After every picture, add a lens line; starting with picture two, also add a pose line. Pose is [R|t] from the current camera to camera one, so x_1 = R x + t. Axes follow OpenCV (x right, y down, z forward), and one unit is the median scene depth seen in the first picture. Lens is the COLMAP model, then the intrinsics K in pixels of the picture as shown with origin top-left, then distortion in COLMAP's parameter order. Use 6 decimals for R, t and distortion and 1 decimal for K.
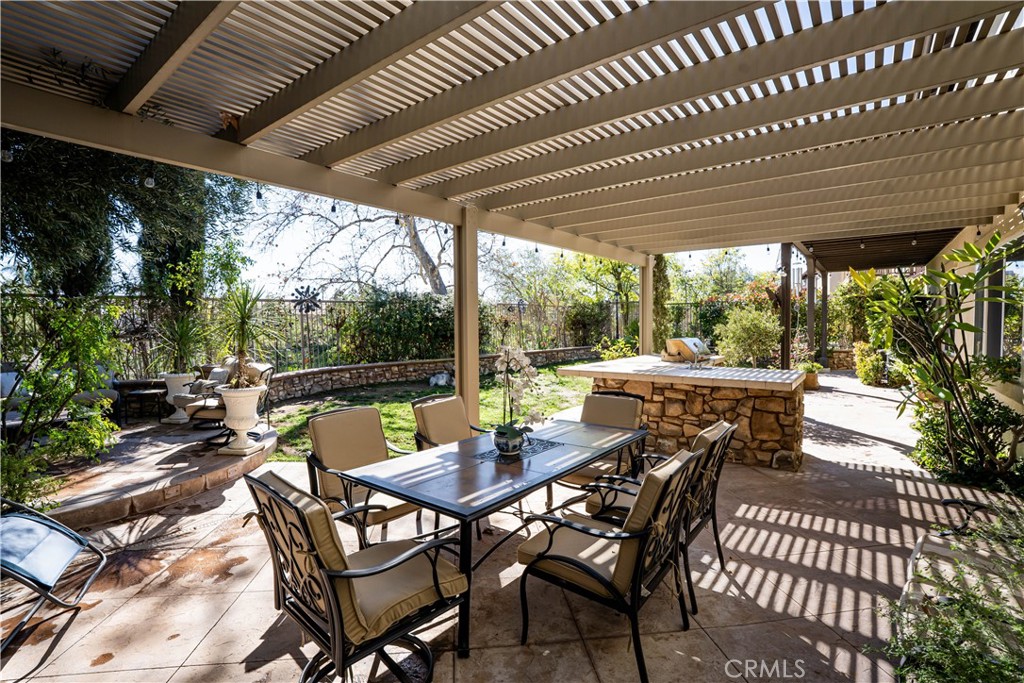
lens RADIAL K [[466.2, 0, 512.4], [0, 466.2, 341.4], [0, 0, 1]] dist [-0.004430, 0.000551]
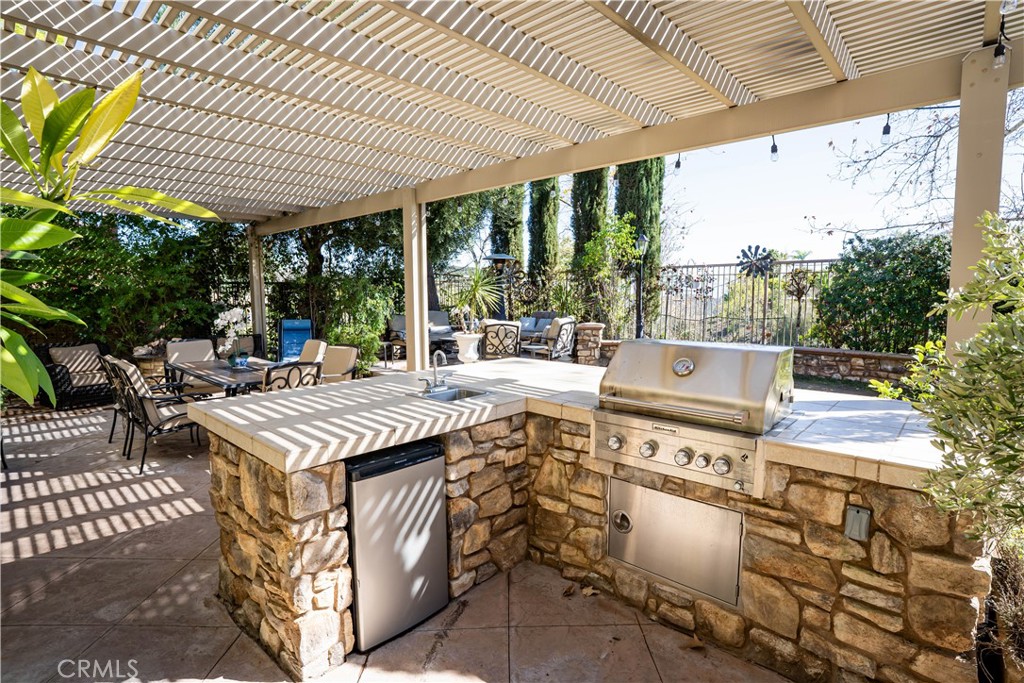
lens RADIAL K [[500.9, 0, 512.6], [0, 500.9, 339.6], [0, 0, 1]] dist [-0.000723, -0.000077]
pose [[-0.078969, 0.109177, -0.990880, 0.520131], [-0.033997, 0.993111, 0.112133, -0.036770], [0.996297, 0.042542, -0.074714, 0.640845]]
